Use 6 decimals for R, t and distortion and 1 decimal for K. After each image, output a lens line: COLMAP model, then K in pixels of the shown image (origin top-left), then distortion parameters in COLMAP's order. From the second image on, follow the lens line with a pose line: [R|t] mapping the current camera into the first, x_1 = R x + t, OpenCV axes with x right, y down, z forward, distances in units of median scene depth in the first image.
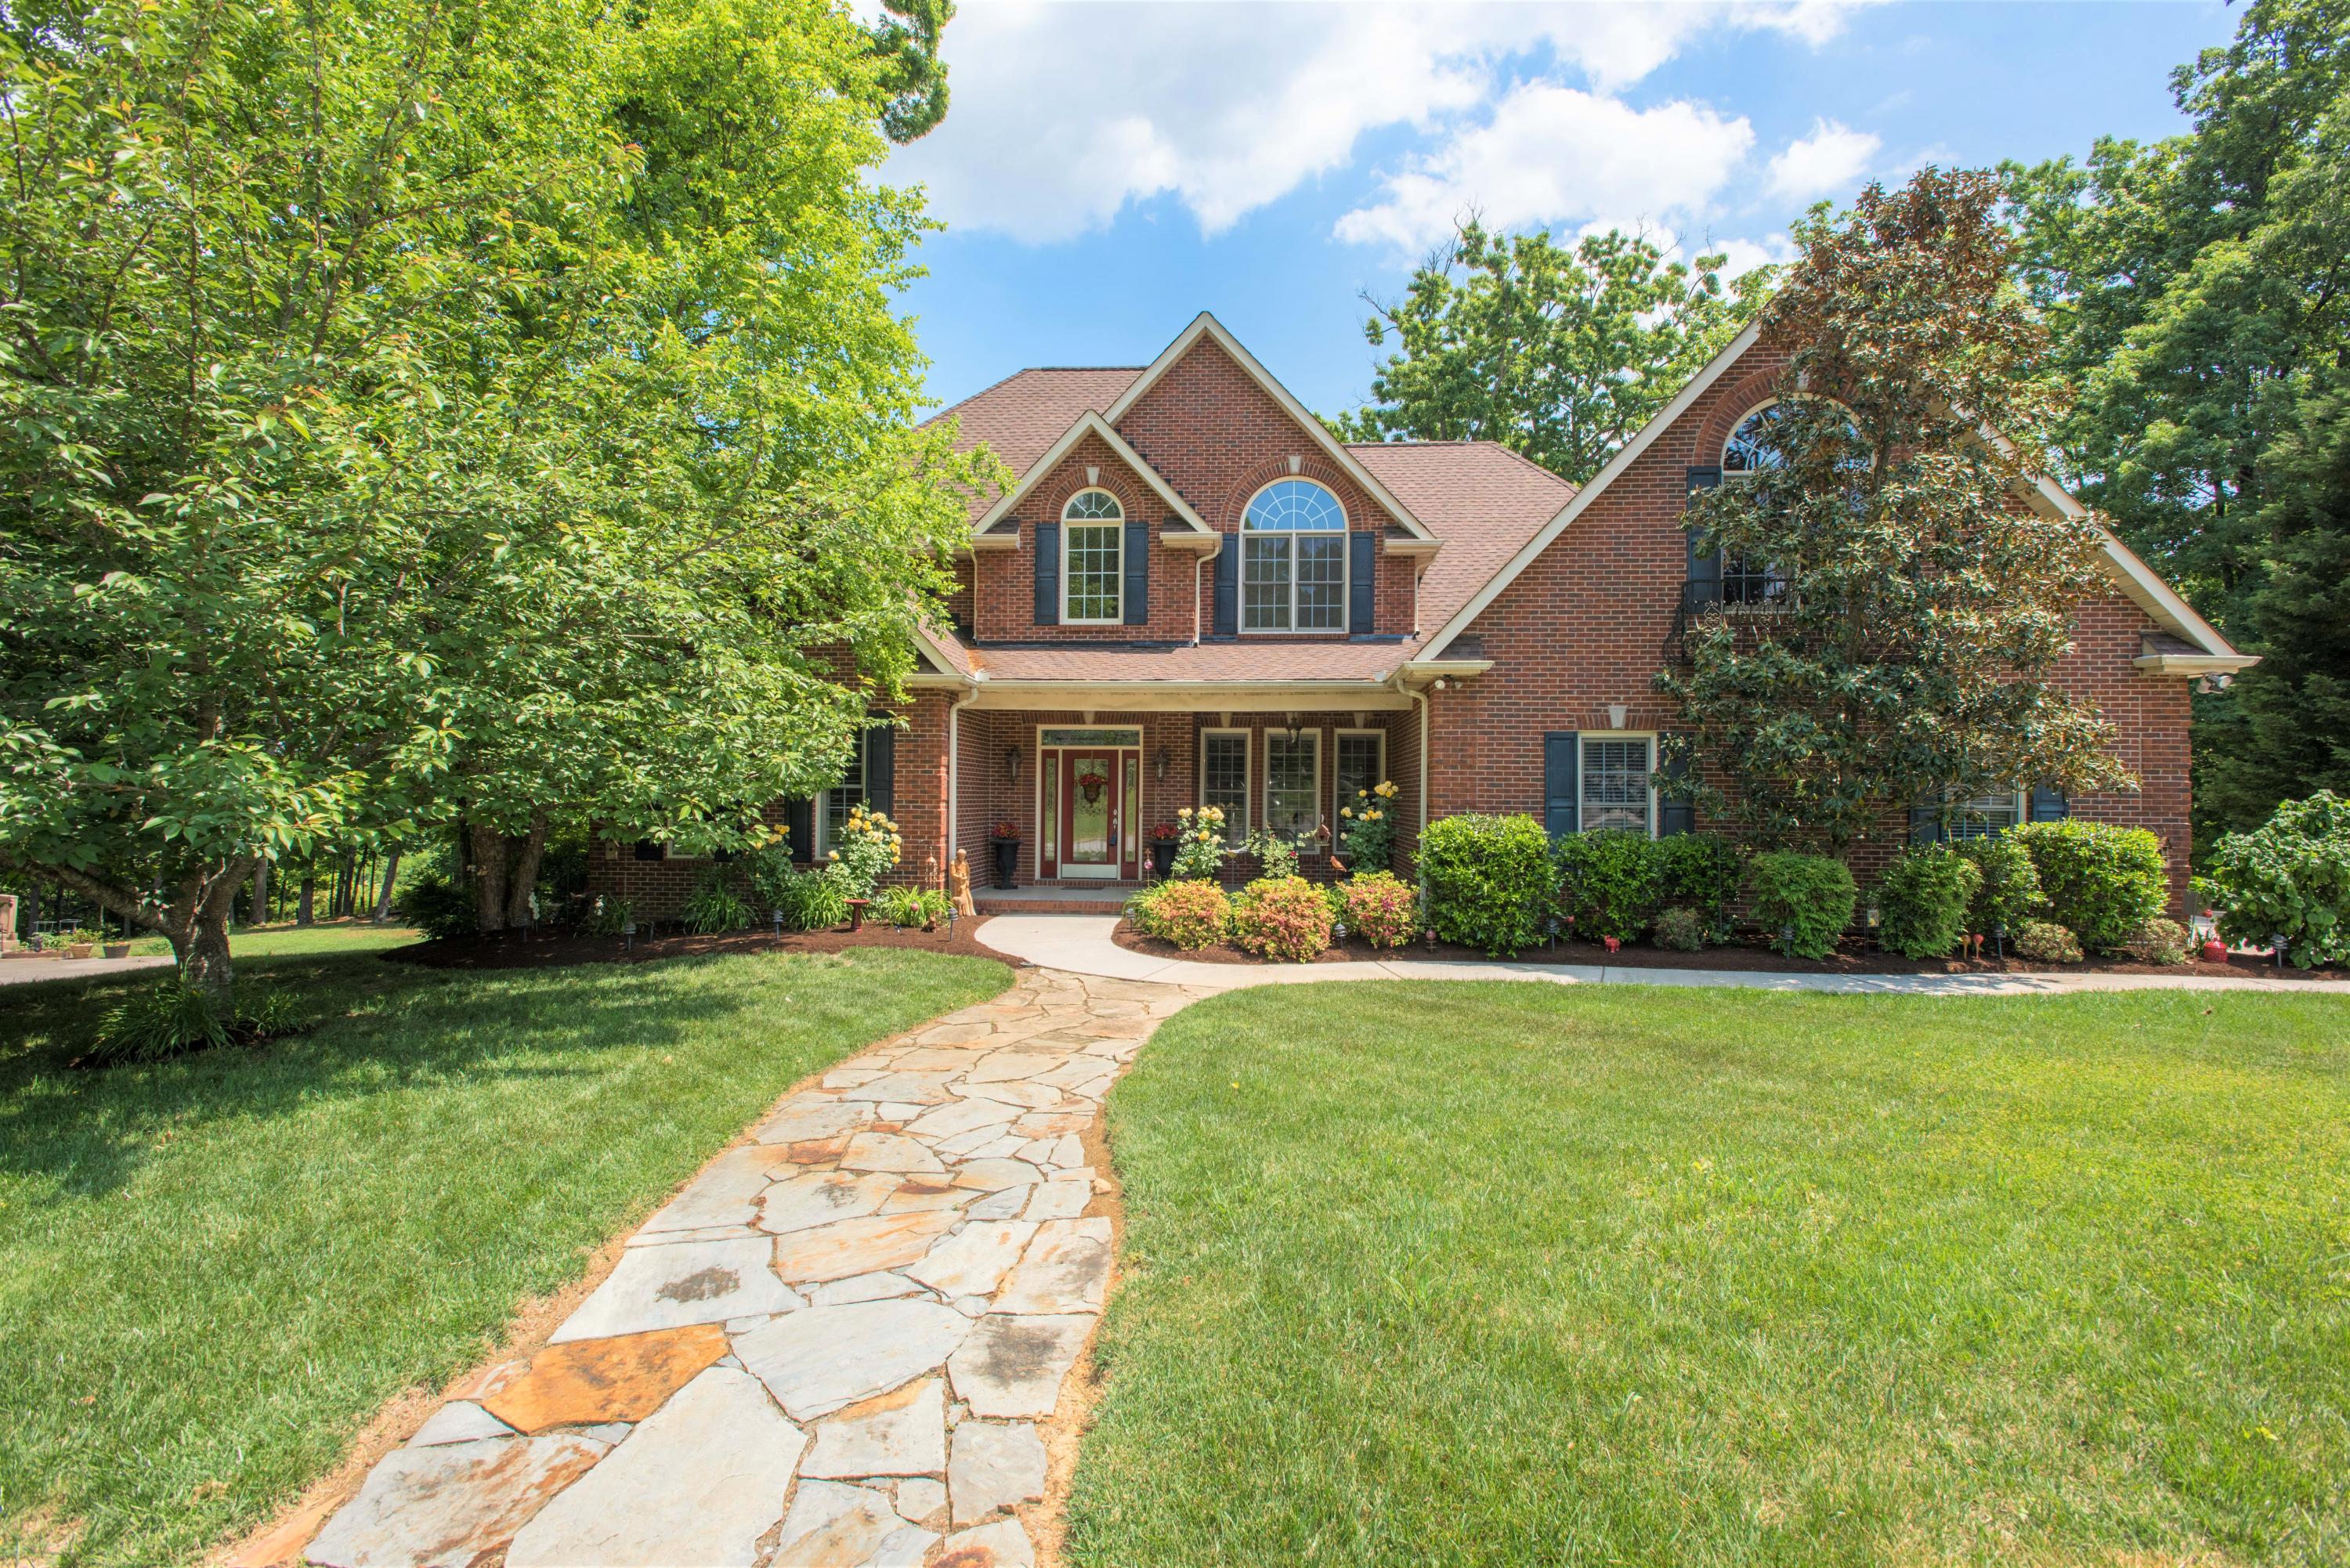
lens RADIAL K [[1146.4, 0, 1177.8], [0, 1146.4, 784.0], [0, 0, 1]] dist [0.026821, 0.000258]
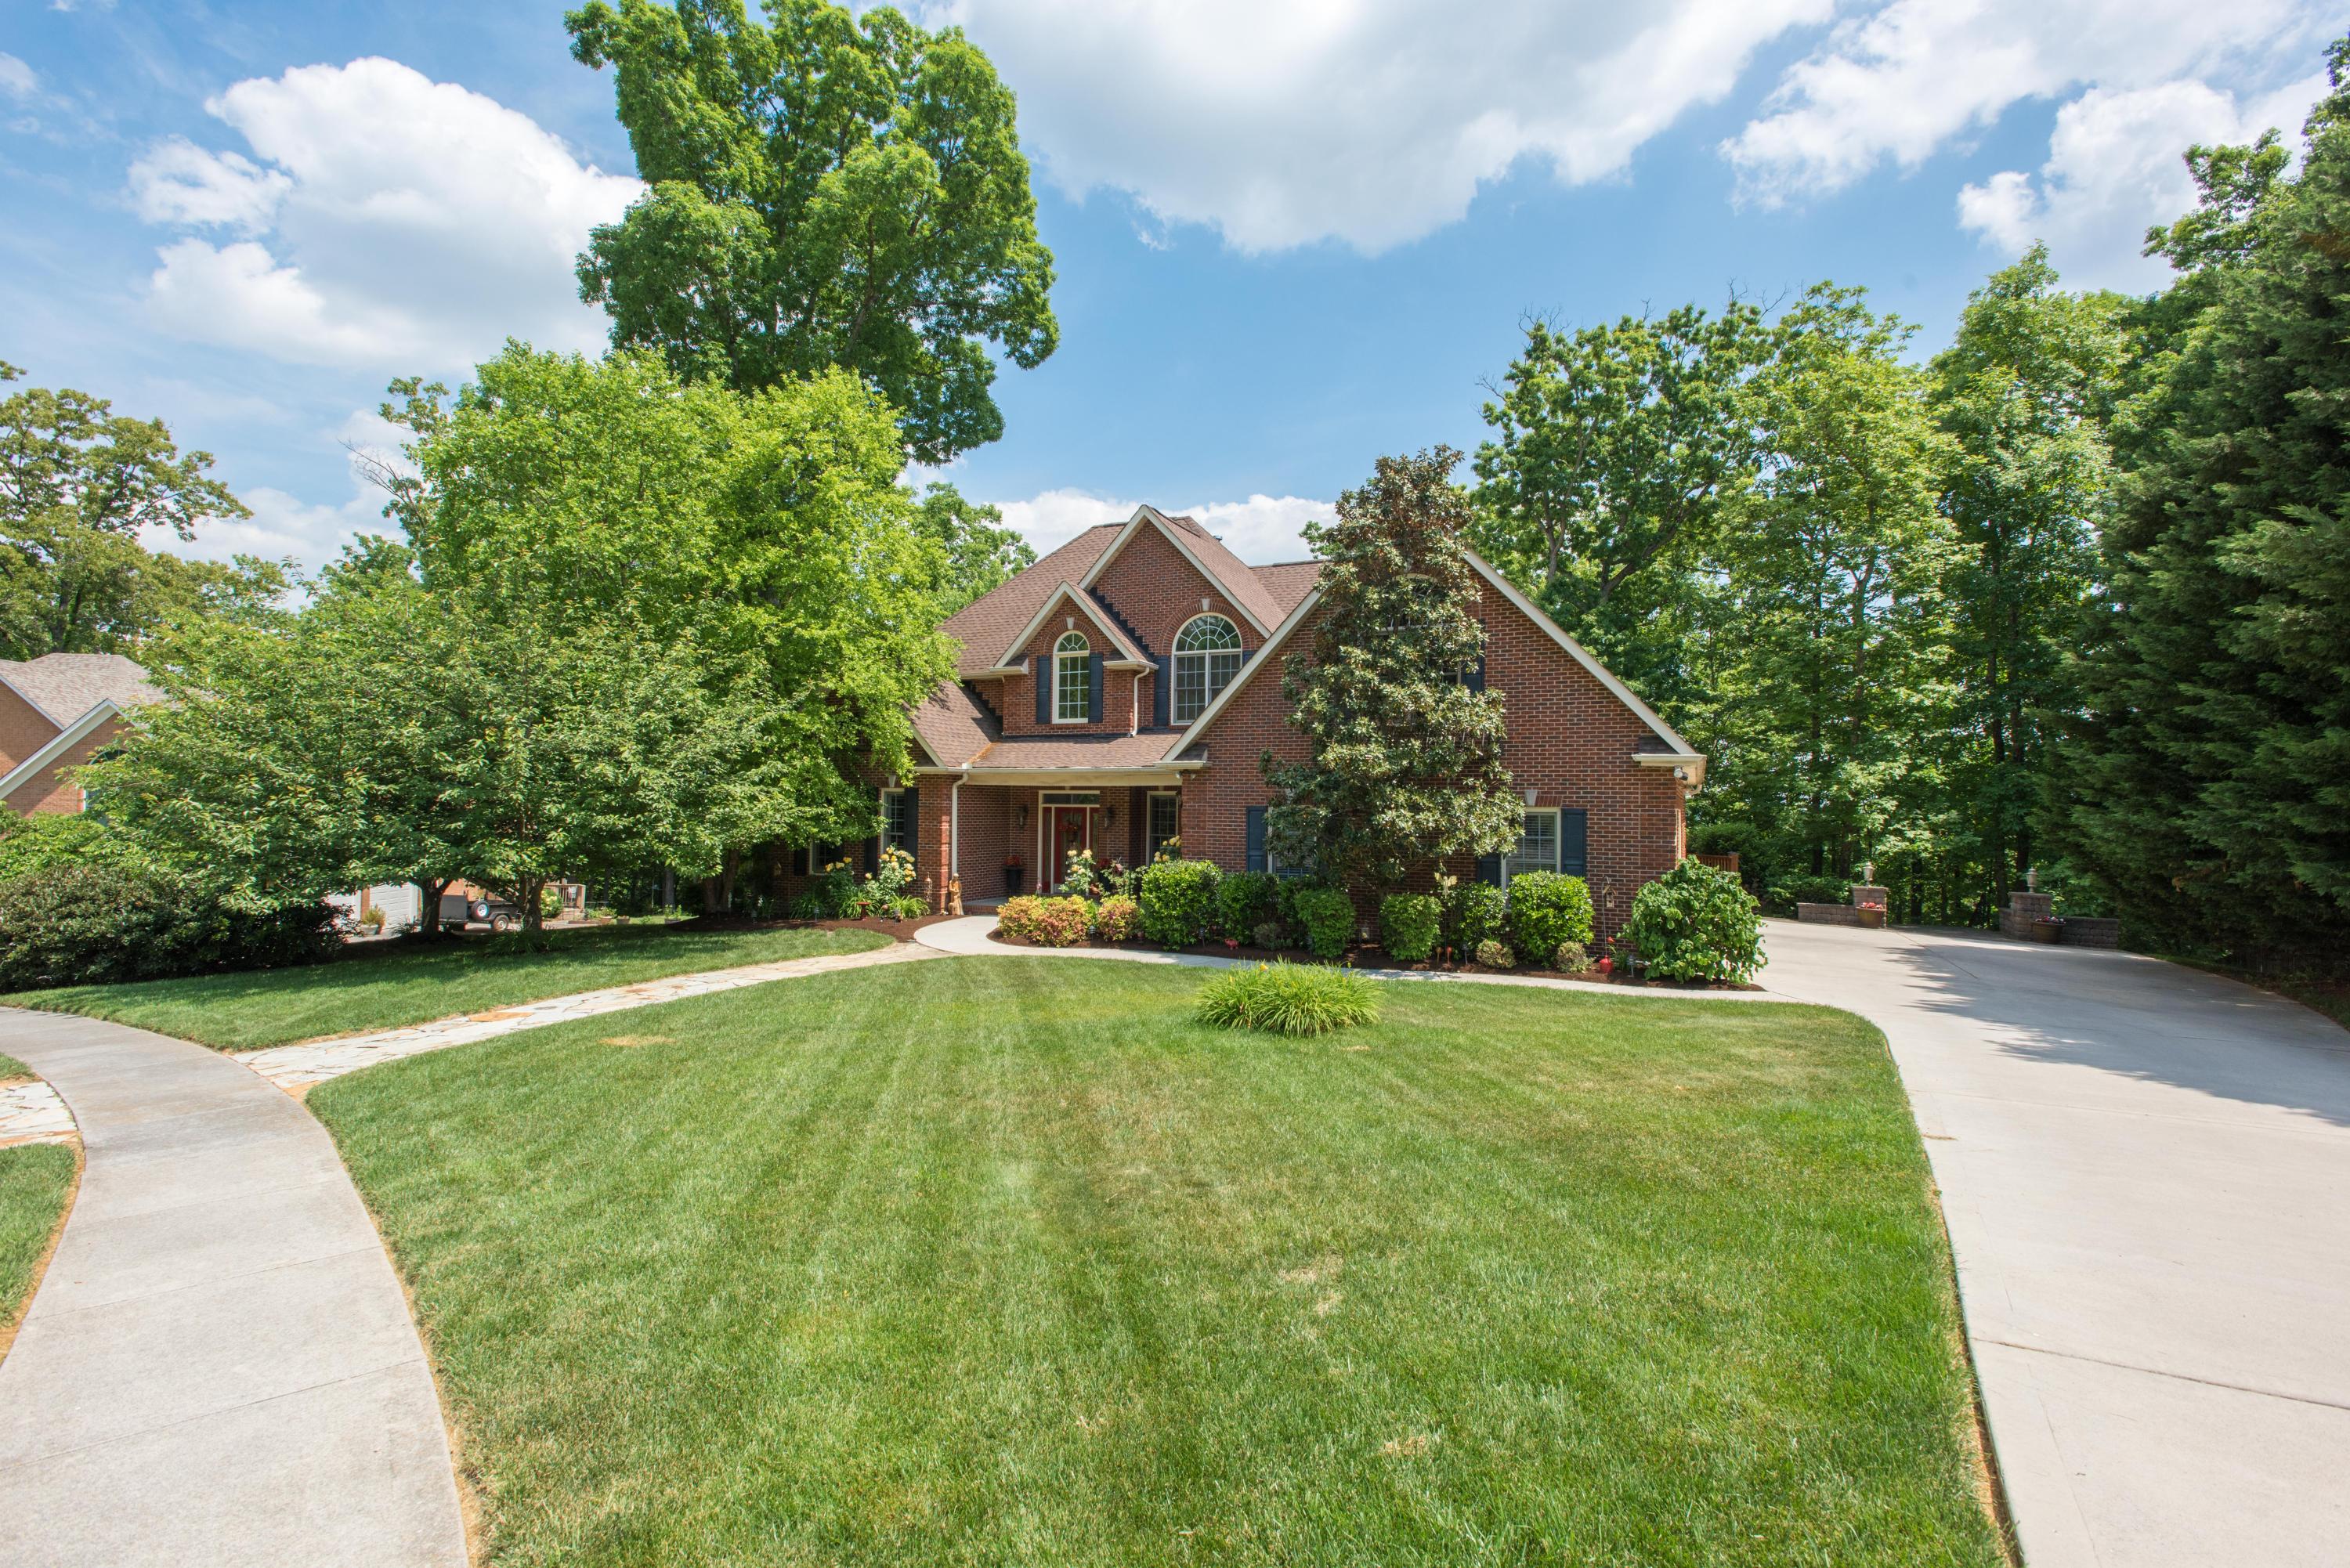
lens RADIAL K [[1146.4, 0, 1178.2], [0, 1146.4, 784.5], [0, 0, 1]] dist [0.026821, 0.000258]
pose [[0.935293, -0.007095, -0.353804, 0.590279], [0.006046, 0.999973, -0.004071, -0.052063], [0.353823, 0.001668, 0.935311, -0.351636]]
